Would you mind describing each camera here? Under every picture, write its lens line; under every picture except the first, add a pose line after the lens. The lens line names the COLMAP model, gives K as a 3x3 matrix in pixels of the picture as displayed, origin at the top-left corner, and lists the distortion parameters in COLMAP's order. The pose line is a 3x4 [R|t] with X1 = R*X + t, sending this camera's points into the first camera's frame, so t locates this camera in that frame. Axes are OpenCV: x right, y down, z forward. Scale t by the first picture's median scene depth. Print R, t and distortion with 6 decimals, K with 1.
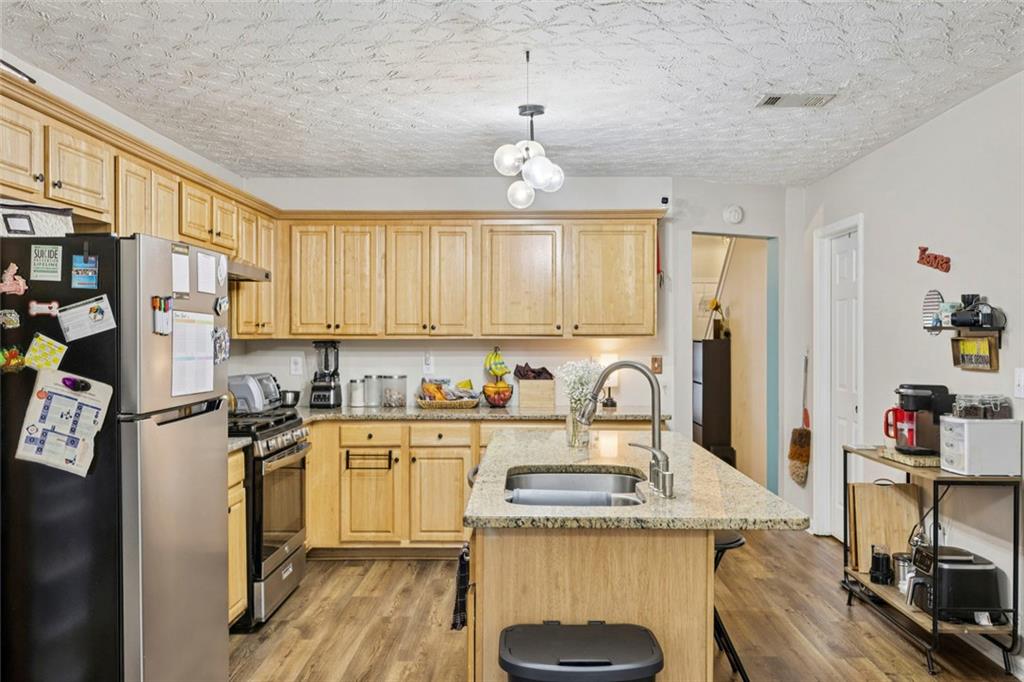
lens RADIAL K [[889.1, 0, 510.9], [0, 889.1, 339.0], [0, 0, 1]] dist [0.028157, -0.019119]
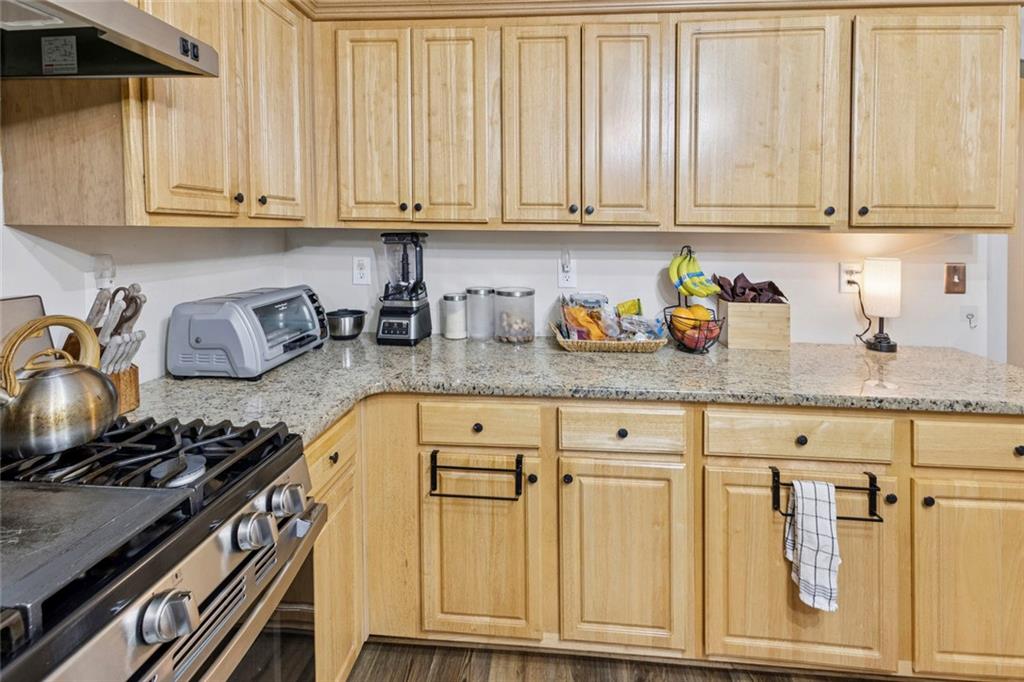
lens RADIAL K [[448.0, 0, 544.5], [0, 448.0, 289.3], [0, 0, 1]] dist [-0.001122, -0.000341]
pose [[0.999940, 0.010023, 0.004499, -0.113833], [-0.010515, 0.991792, 0.127426, 0.000544], [-0.003185, -0.127466, 0.991838, 0.704443]]
